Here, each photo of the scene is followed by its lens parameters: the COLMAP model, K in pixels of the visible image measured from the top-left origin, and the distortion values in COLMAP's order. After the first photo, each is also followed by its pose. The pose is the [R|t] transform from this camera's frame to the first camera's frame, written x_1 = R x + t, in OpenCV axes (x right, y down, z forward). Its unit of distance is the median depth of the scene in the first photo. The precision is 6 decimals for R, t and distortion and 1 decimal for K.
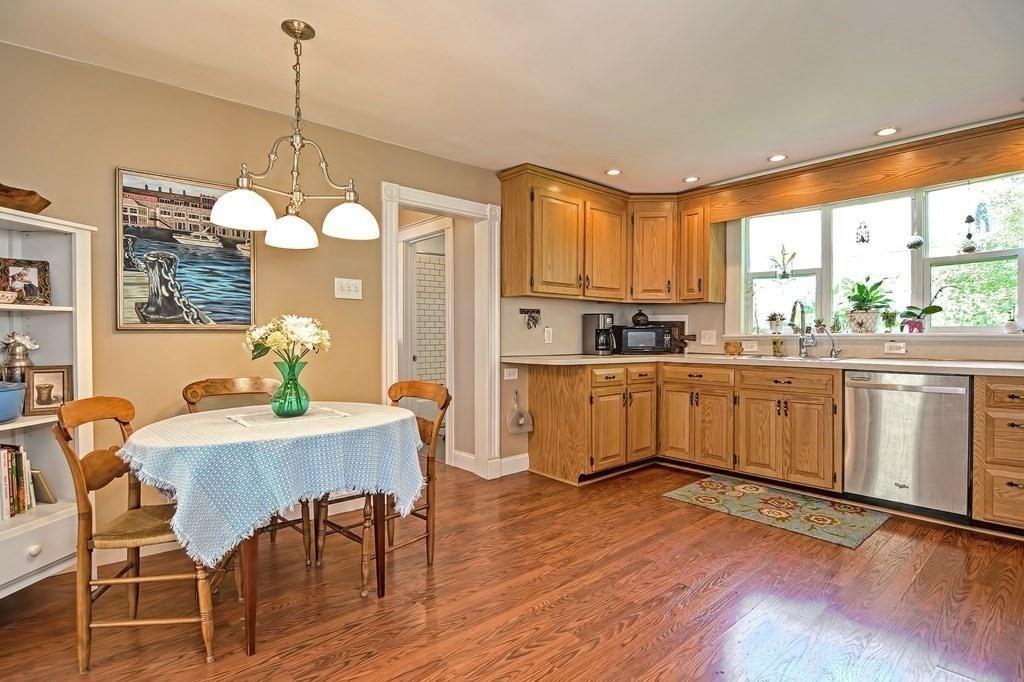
lens RADIAL K [[505.3, 0, 508.0], [0, 505.3, 340.3], [0, 0, 1]] dist [-0.003315, -0.014153]
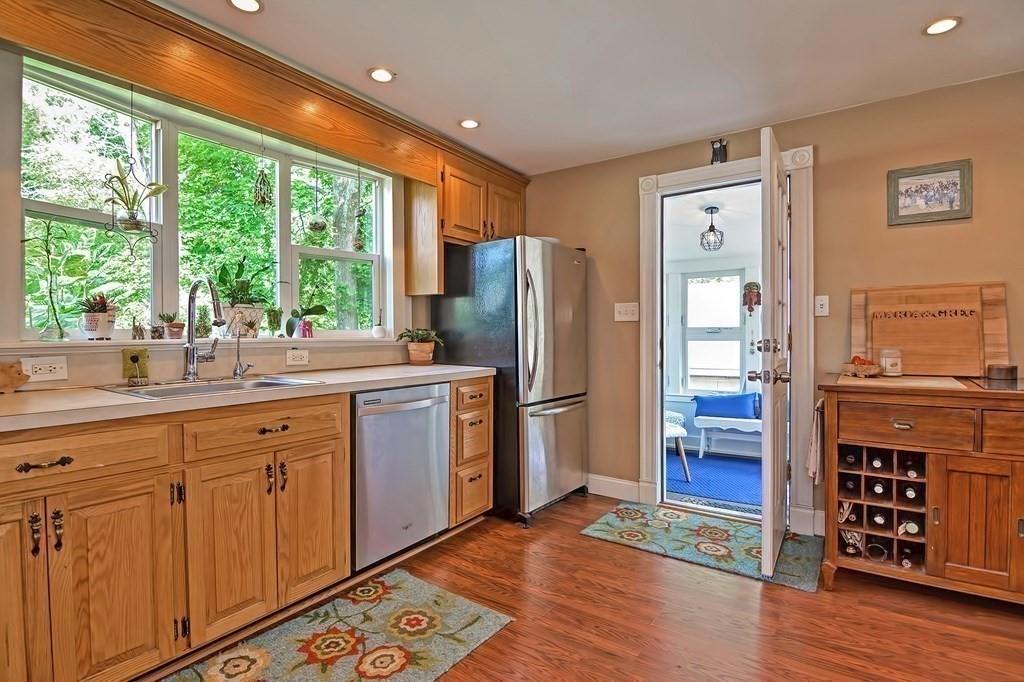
lens RADIAL K [[502.4, 0, 509.3], [0, 502.4, 340.7], [0, 0, 1]] dist [-0.004785, -0.011763]
pose [[-0.245695, -0.007890, 0.969315, -0.034882], [0.015467, 0.999808, 0.012059, -0.014693], [-0.969224, 0.017955, -0.245526, 0.893017]]
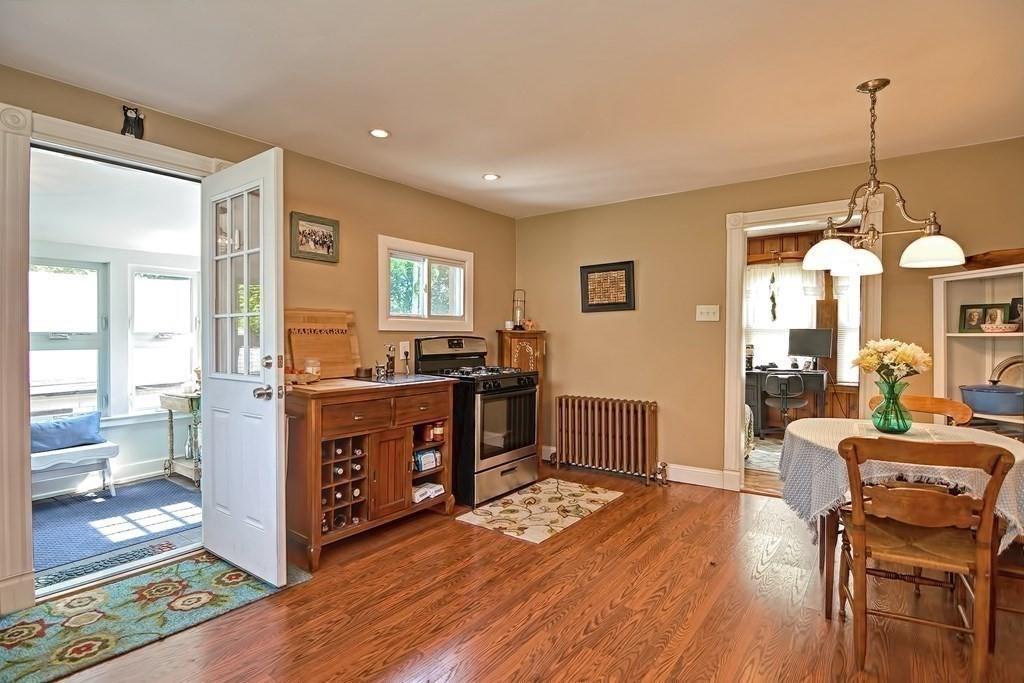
lens RADIAL K [[502.4, 0, 509.3], [0, 502.4, 341.2], [0, 0, 1]] dist [-0.004785, -0.011763]
pose [[-0.978011, -0.000944, -0.208552, 0.358268], [-0.005193, 0.999790, 0.019823, -0.037060], [0.208490, 0.020471, -0.977810, 1.125441]]
